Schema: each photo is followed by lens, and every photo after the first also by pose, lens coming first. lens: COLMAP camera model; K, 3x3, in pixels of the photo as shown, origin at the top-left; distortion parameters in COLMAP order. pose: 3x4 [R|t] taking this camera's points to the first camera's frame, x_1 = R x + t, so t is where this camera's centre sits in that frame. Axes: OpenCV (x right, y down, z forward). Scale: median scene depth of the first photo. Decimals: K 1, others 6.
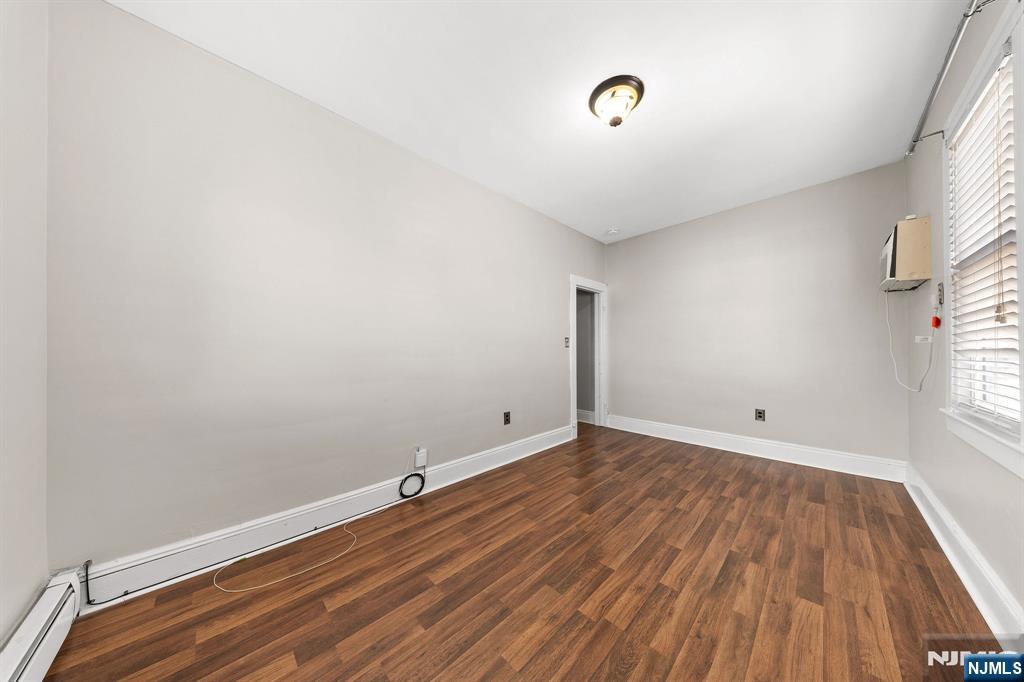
lens RADIAL K [[306.3, 0, 520.1], [0, 306.3, 345.9], [0, 0, 1]] dist [0.000371, -0.000504]
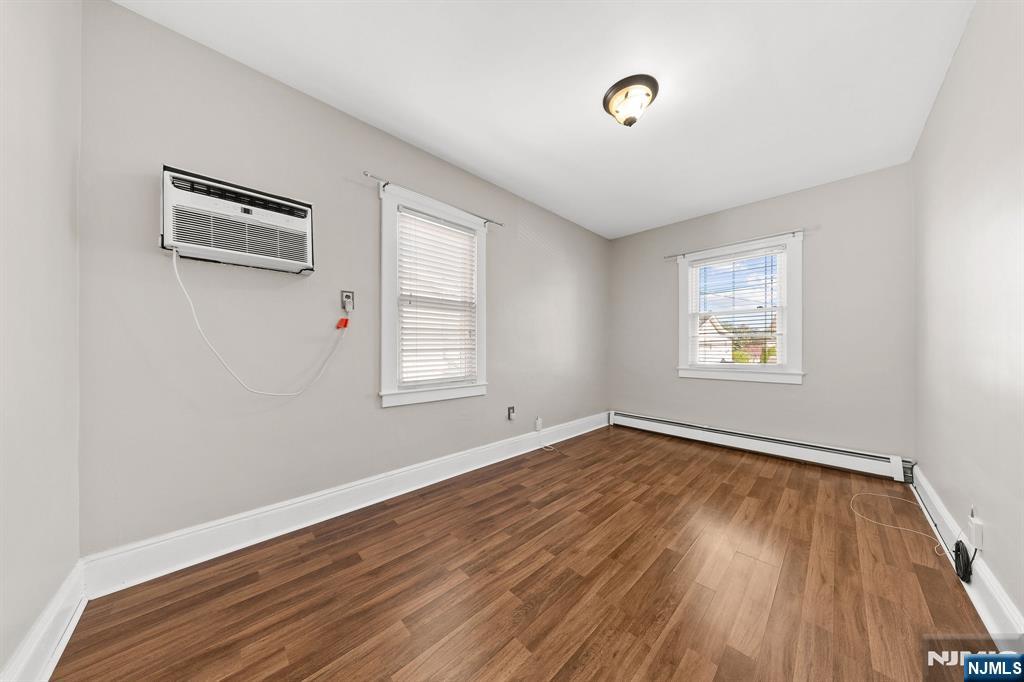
lens RADIAL K [[306.3, 0, 513.3], [0, 306.3, 351.1], [0, 0, 1]] dist [0.000371, -0.000504]
pose [[-0.999442, 0.002460, 0.033325, 0.747117], [0.002285, 0.999984, -0.005270, 0.031024], [-0.033337, -0.005191, -0.999431, 2.249830]]
